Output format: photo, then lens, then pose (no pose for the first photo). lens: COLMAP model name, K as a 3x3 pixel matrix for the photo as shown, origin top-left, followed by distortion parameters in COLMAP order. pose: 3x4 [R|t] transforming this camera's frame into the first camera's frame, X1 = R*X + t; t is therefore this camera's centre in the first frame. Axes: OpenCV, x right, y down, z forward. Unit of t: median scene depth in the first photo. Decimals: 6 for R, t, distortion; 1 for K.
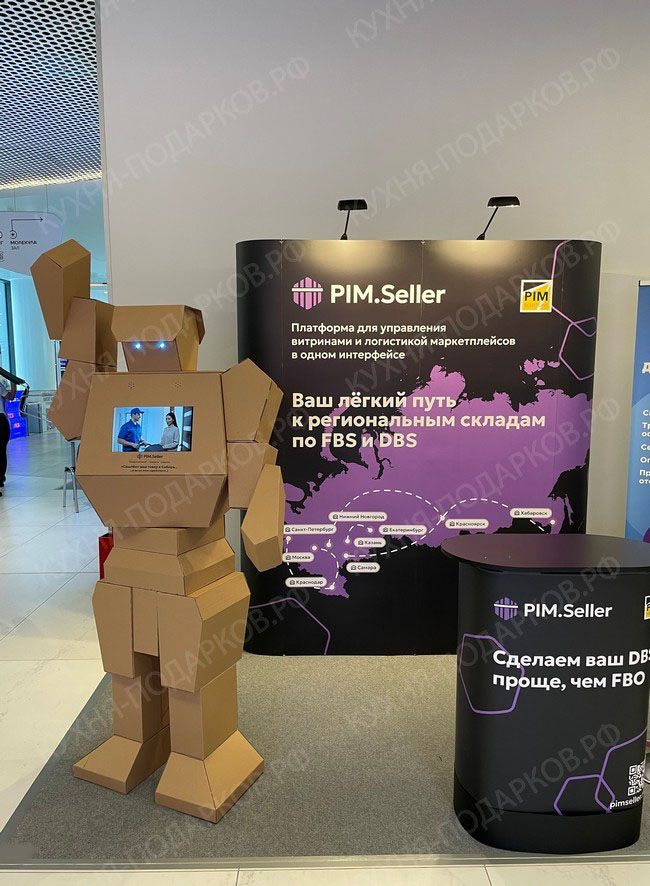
lens RADIAL K [[671.2, 0, 323.1], [0, 671.2, 448.0], [0, 0, 1]] dist [0.026918, -0.050784]
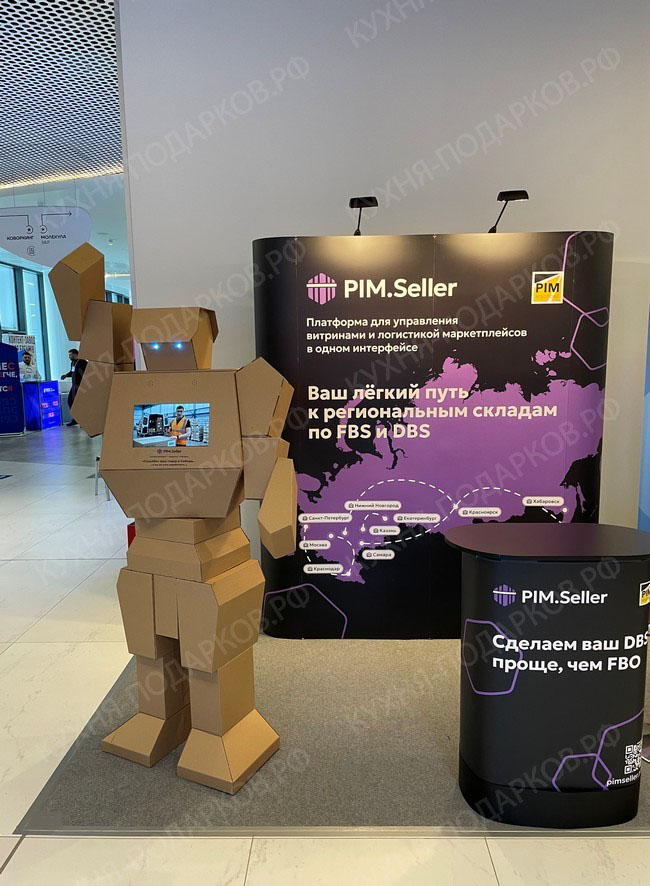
lens RADIAL K [[671.2, 0, 326.3], [0, 671.2, 448.5], [0, 0, 1]] dist [0.026918, -0.050784]
pose [[0.999127, -0.007059, -0.041173, 0.025753], [0.007987, 0.999717, 0.022415, -0.009726], [0.041003, -0.022724, 0.998901, -0.033182]]
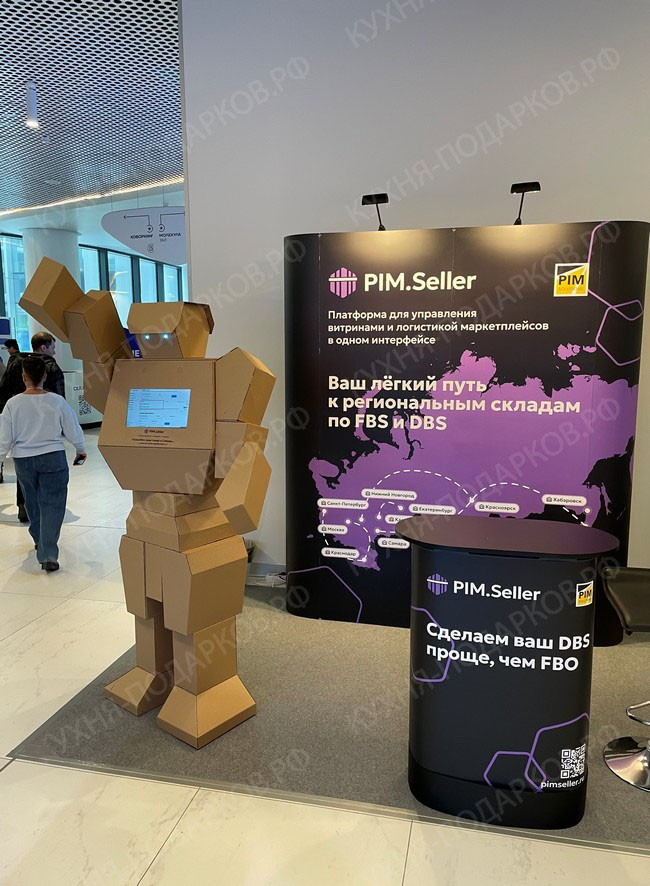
lens RADIAL K [[671.2, 0, 325.9], [0, 671.2, 437.0], [0, 0, 1]] dist [0.026918, -0.050784]
pose [[0.969901, 0.031915, -0.241400, 0.227726], [-0.027772, 0.999403, 0.020545, -0.007085], [0.241912, -0.013222, 0.970208, -0.046225]]
